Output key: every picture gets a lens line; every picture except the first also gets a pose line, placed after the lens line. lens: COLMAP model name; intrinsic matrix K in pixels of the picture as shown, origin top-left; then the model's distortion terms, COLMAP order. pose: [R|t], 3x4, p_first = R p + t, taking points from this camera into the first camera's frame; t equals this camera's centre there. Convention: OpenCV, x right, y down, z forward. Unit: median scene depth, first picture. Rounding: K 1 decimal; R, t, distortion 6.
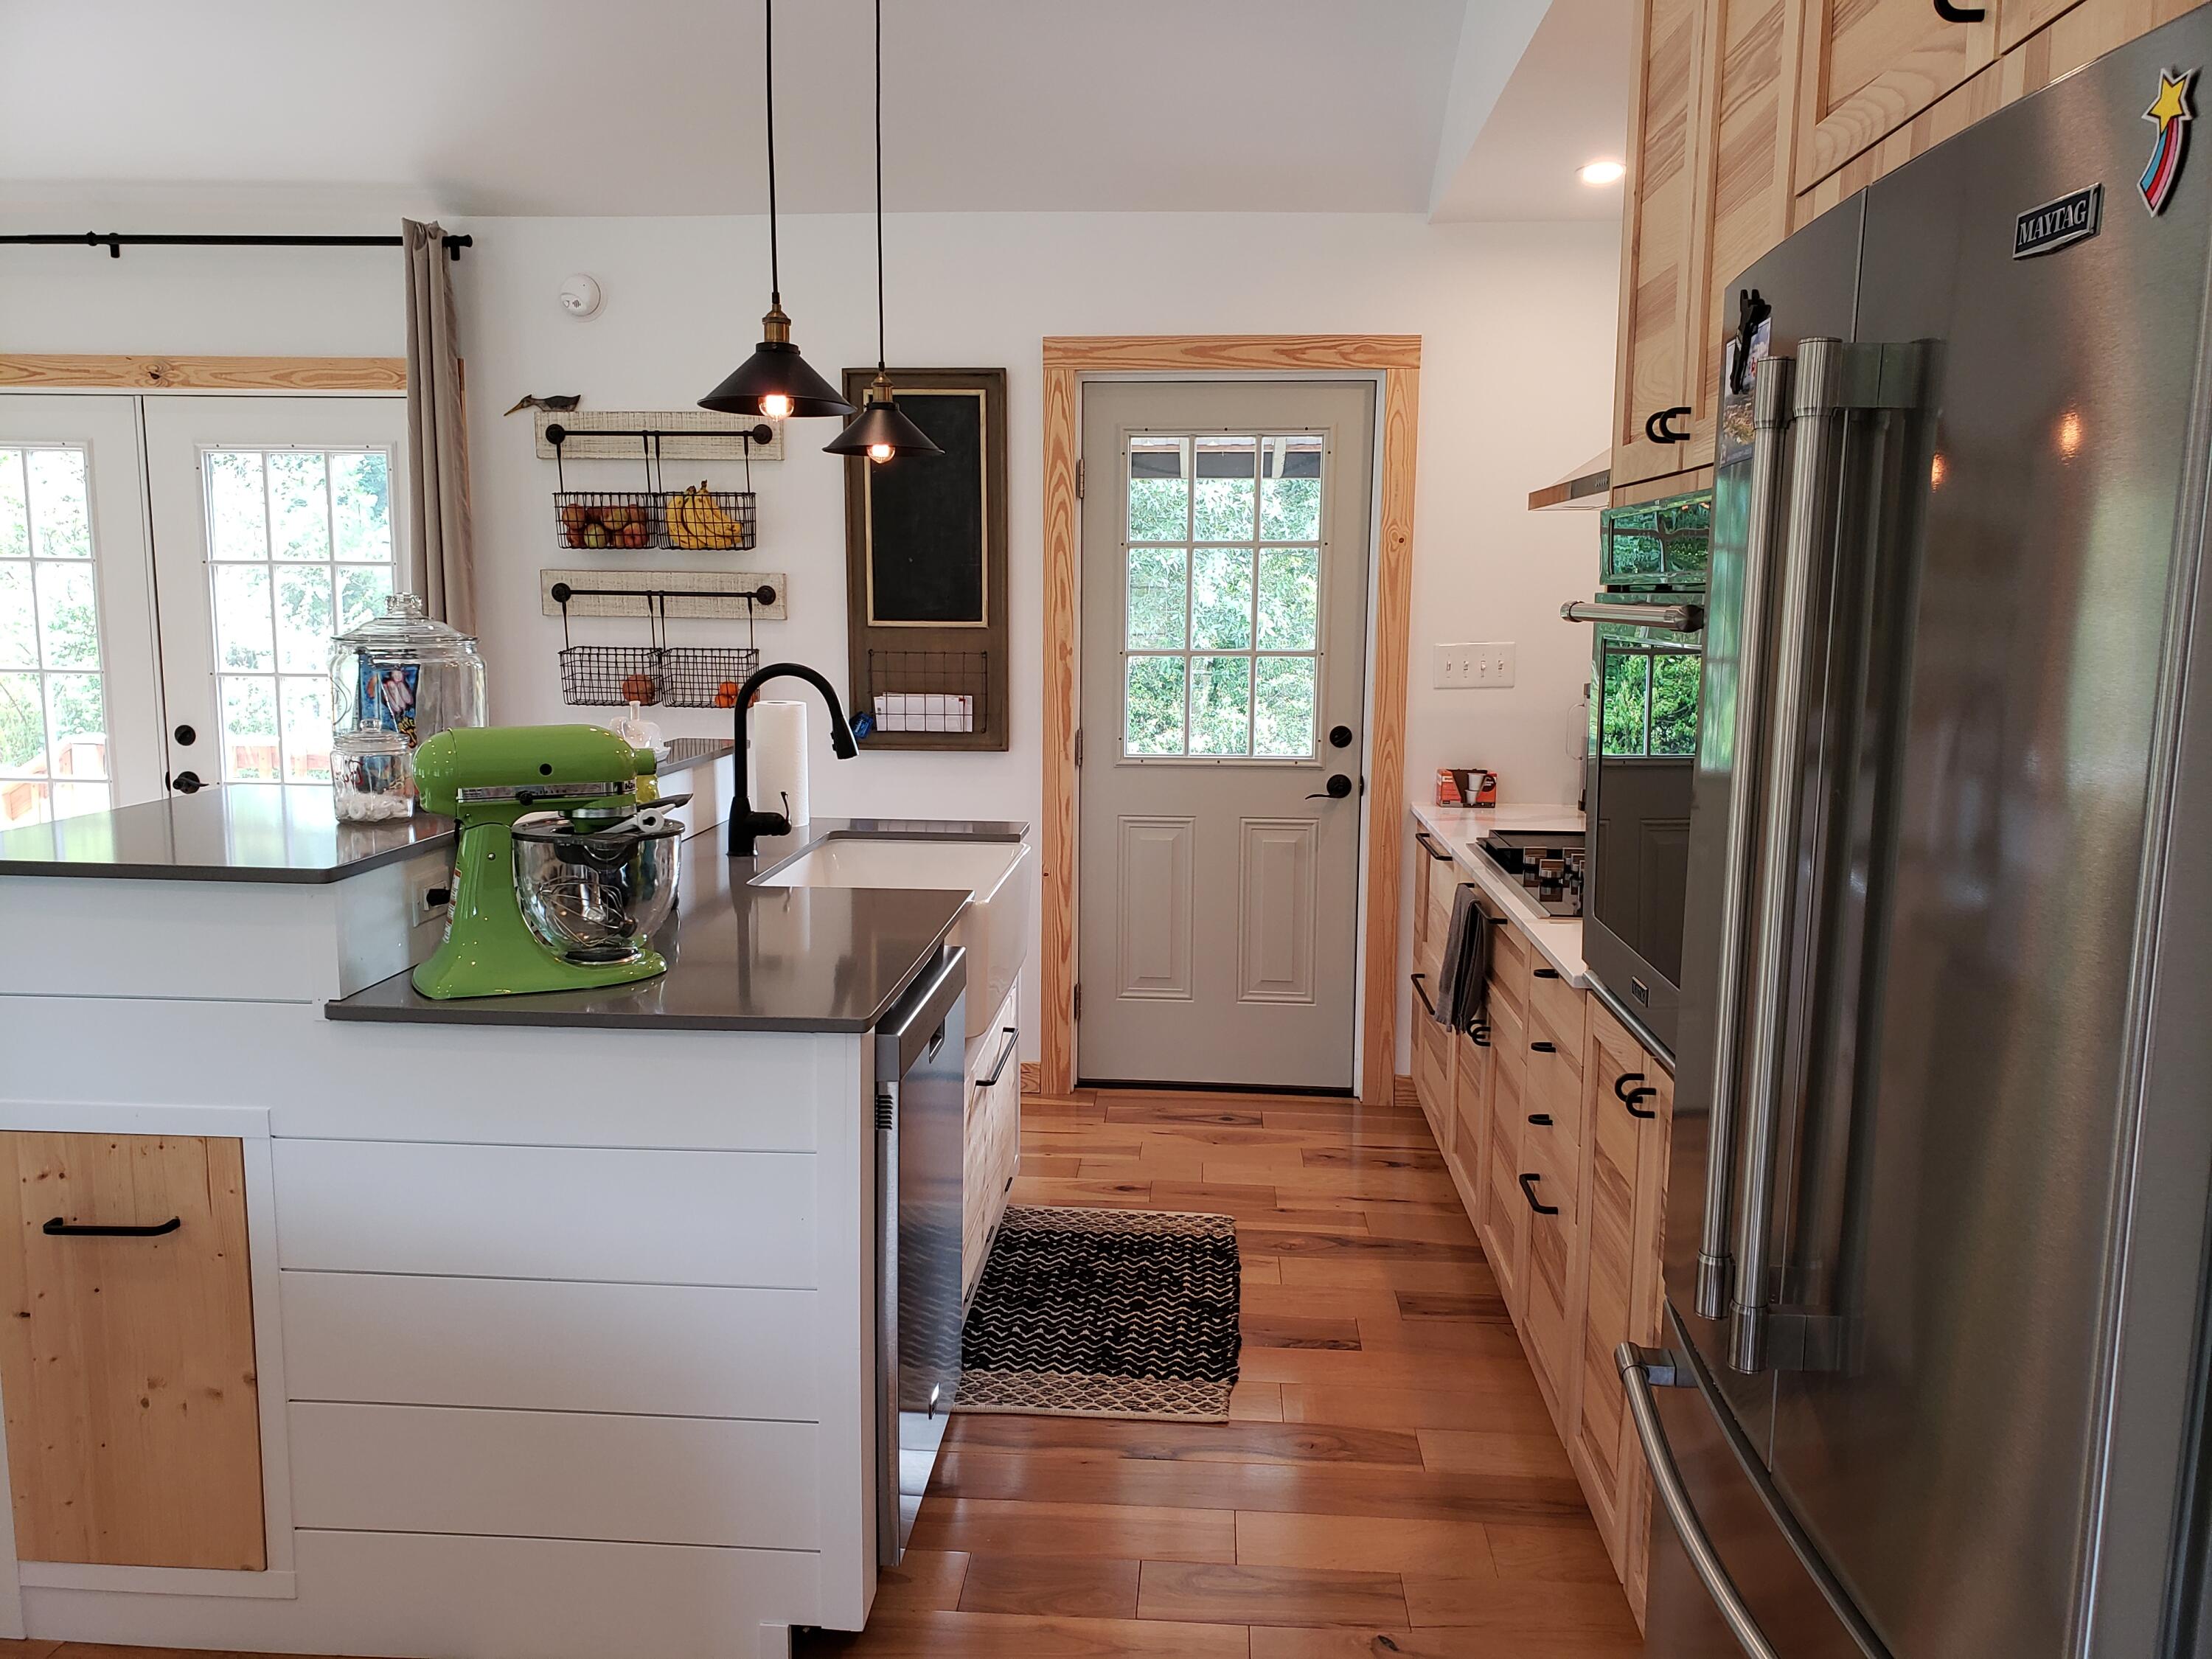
lens RADIAL K [[1706.5, 0, 1112.4], [0, 1706.5, 866.0], [0, 0, 1]] dist [0.003925, -0.006057]
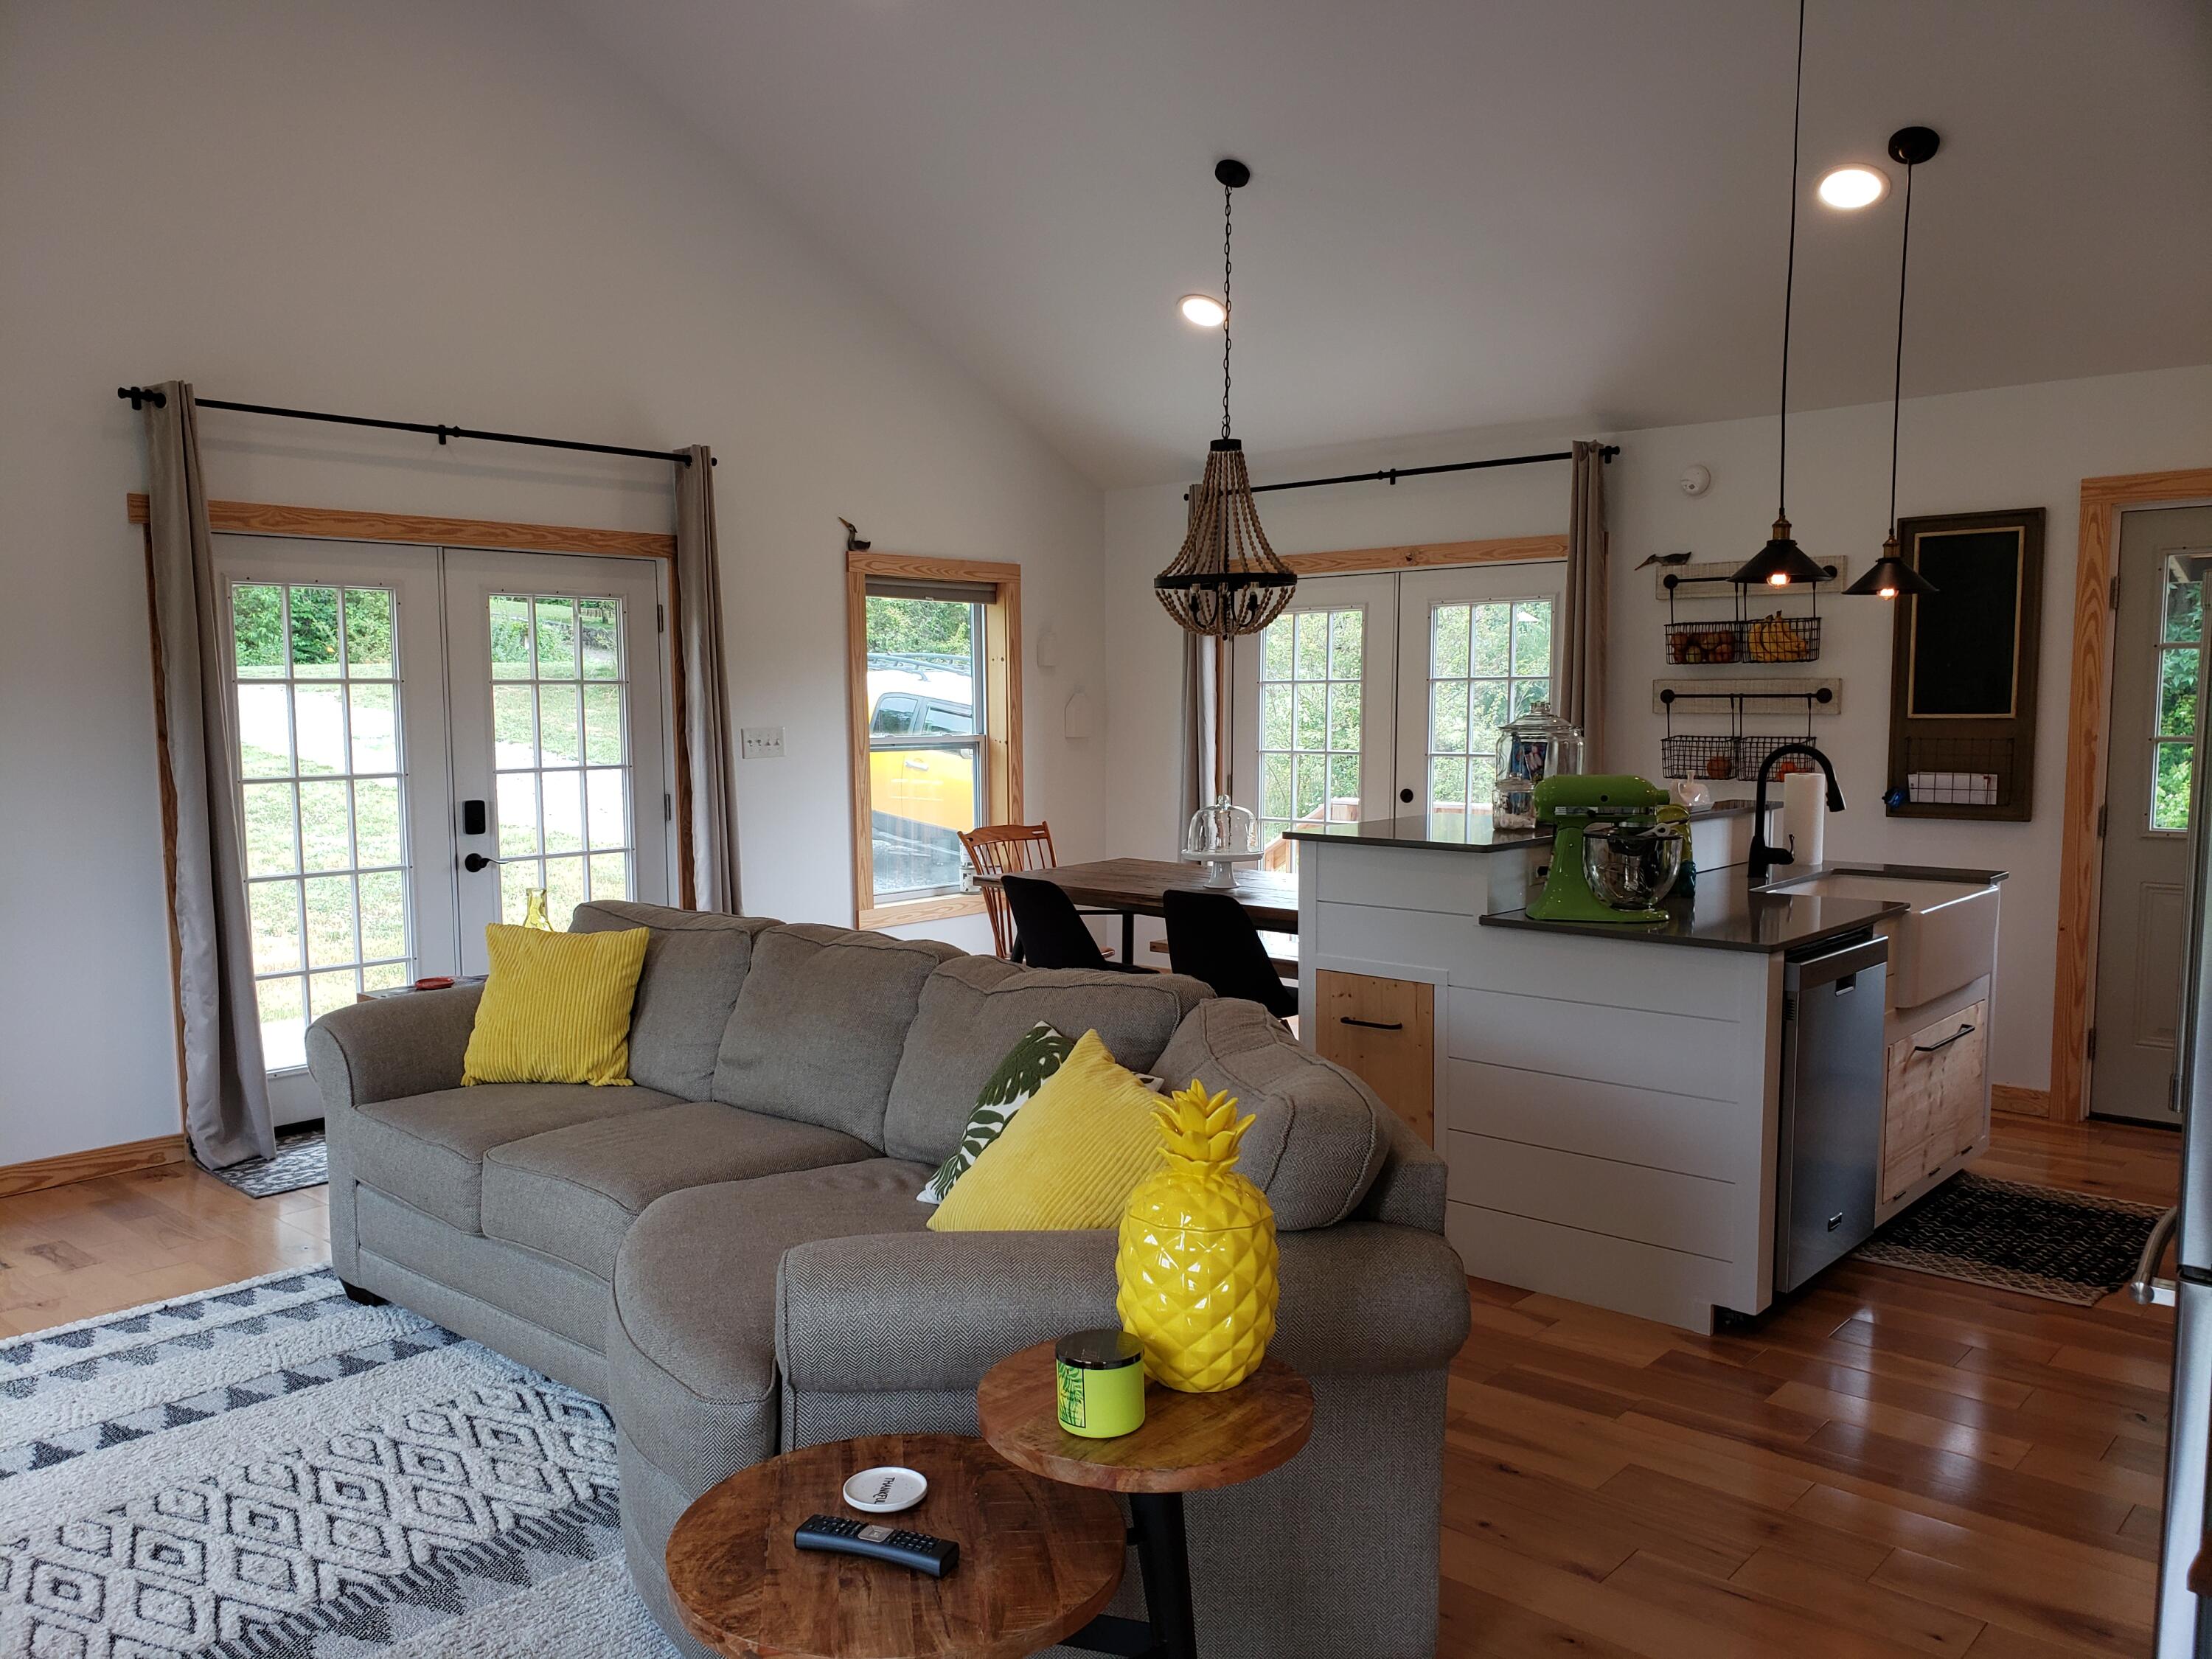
lens RADIAL K [[1700.7, 0, 1022.0], [0, 1700.7, 851.0], [0, 0, 1]] dist [0.001358, -0.003261]
pose [[0.759607, 0.041759, -0.649040, 0.181319], [-0.083856, 0.995895, -0.034066, 0.054692], [0.644954, 0.080302, 0.759991, -0.371284]]
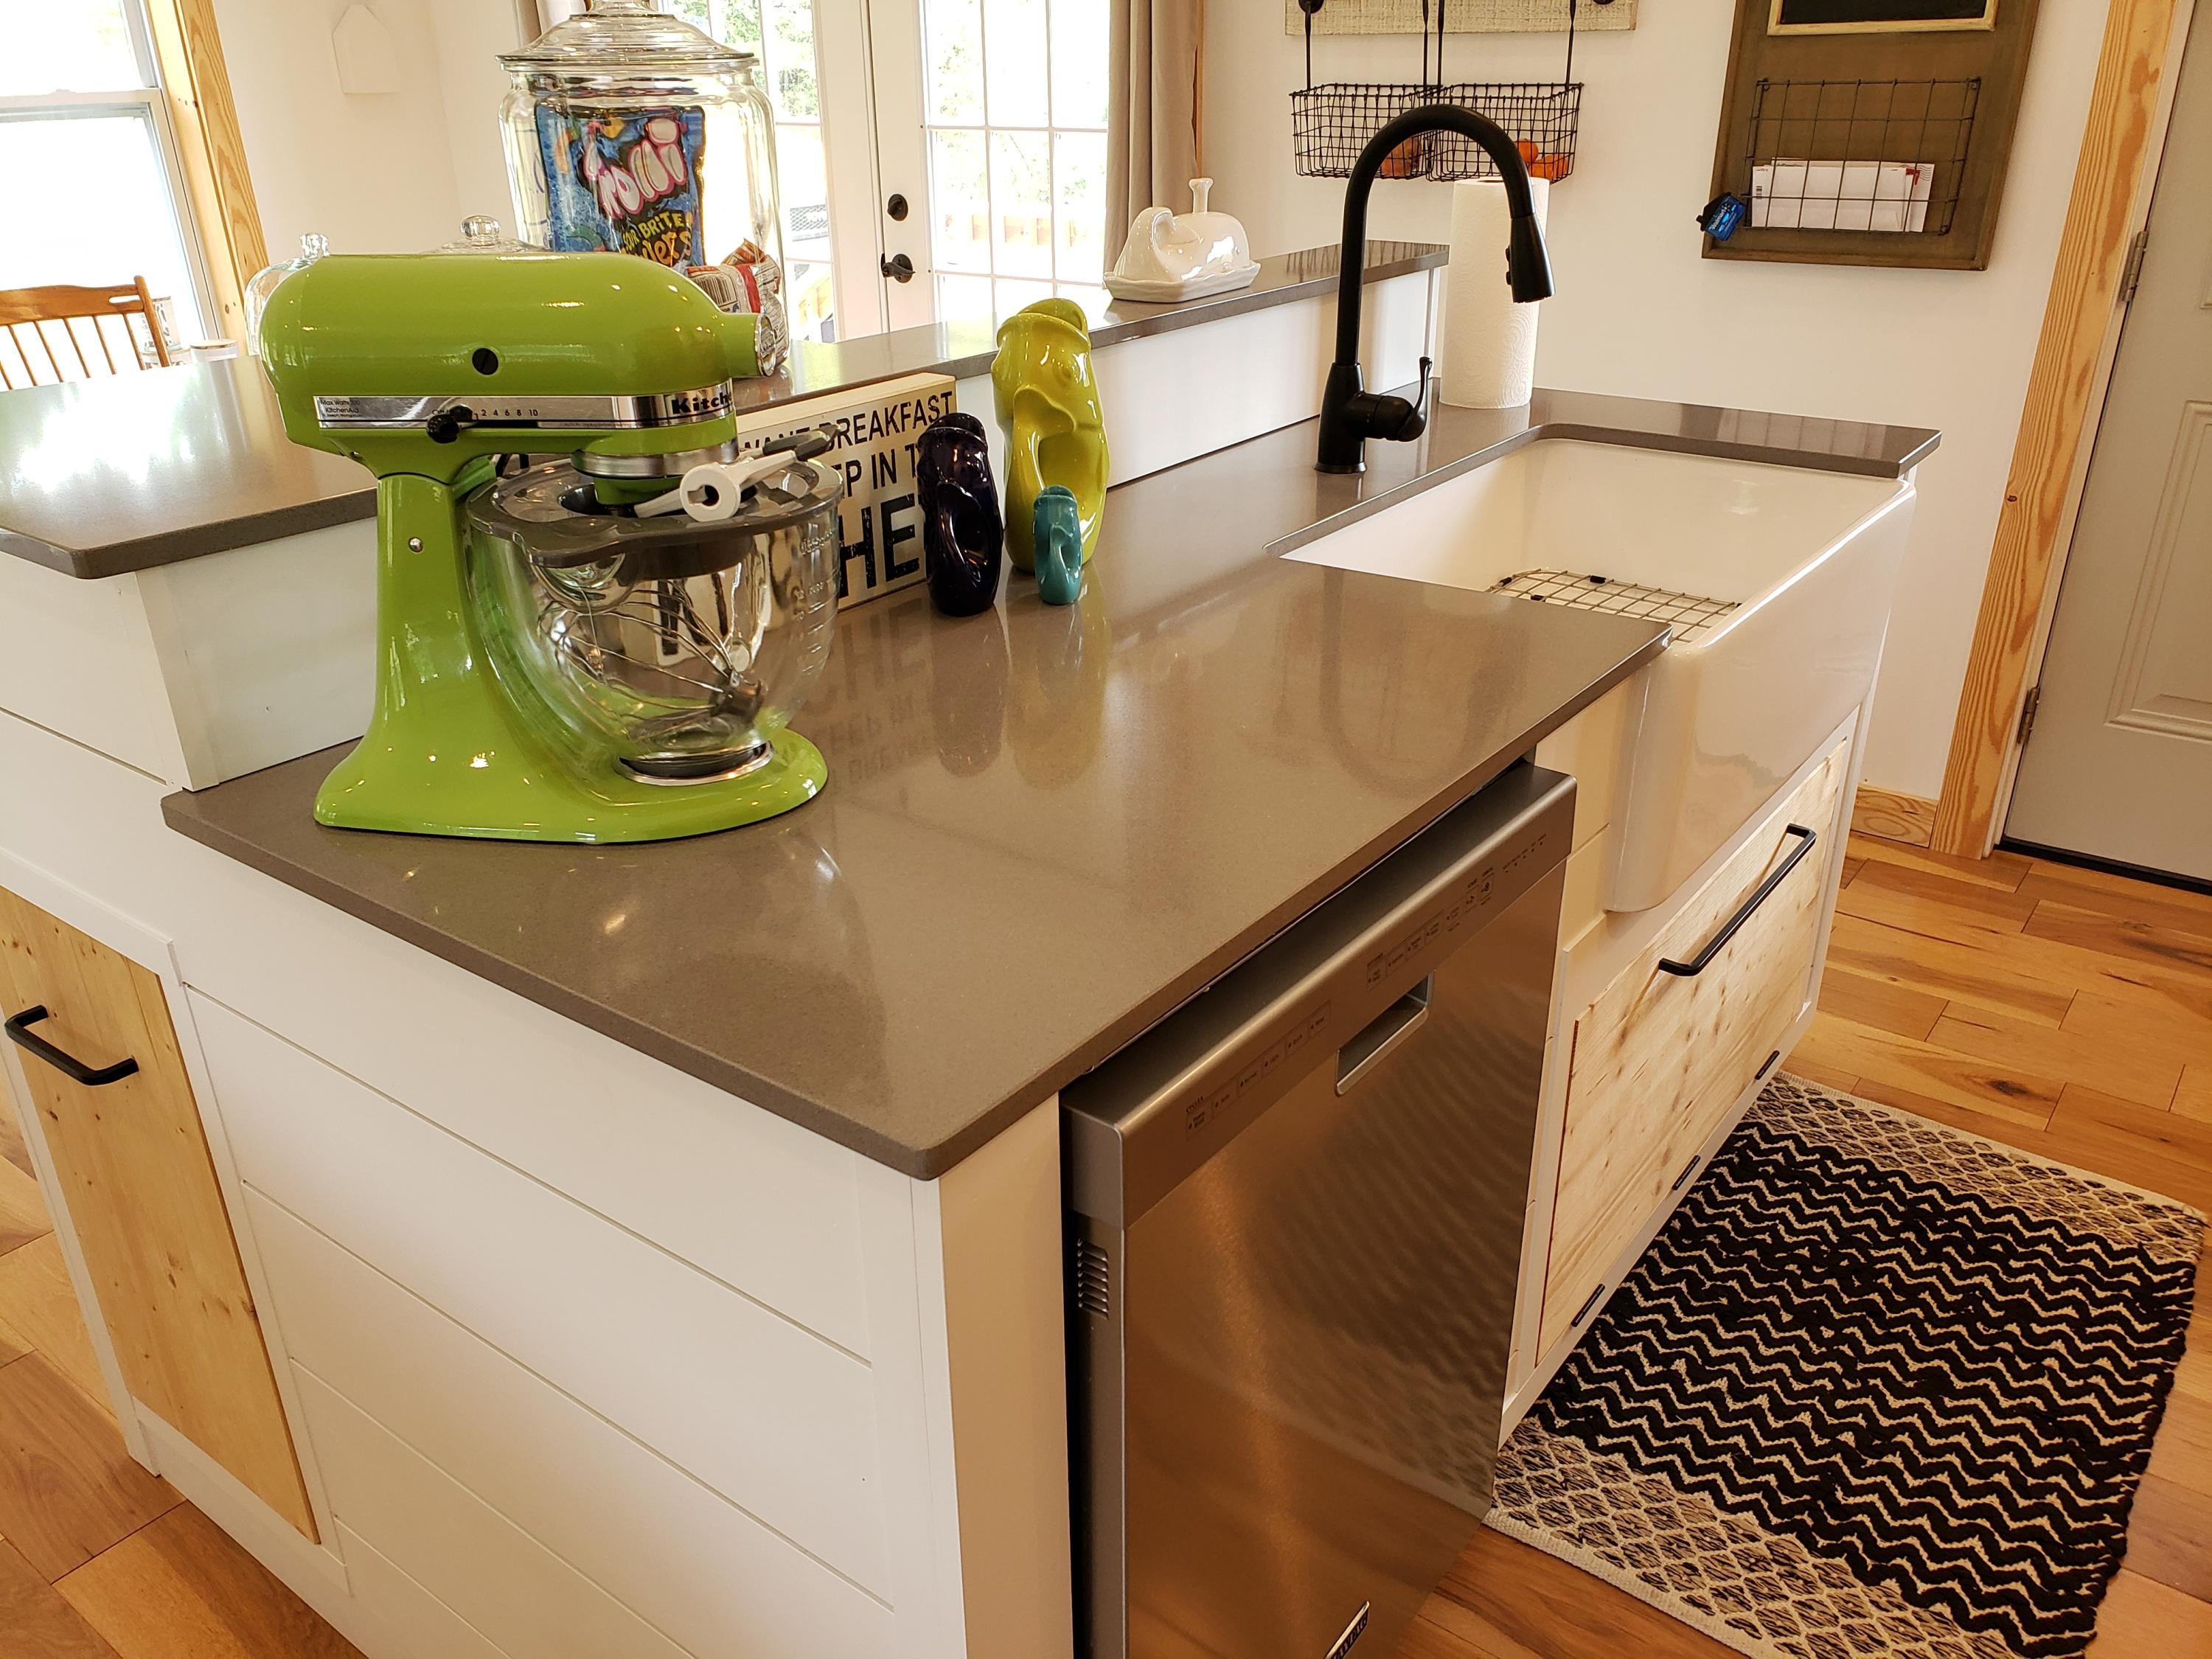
lens RADIAL K [[1734.1, 0, 1107.5], [0, 1734.1, 860.0], [0, 0, 1]] dist [0.027032, -0.002650]
pose [[0.837872, 0.212351, -0.502869, 0.029420], [-0.060497, 0.951680, 0.301074, -0.039008], [0.542504, -0.221840, 0.810232, 0.333723]]
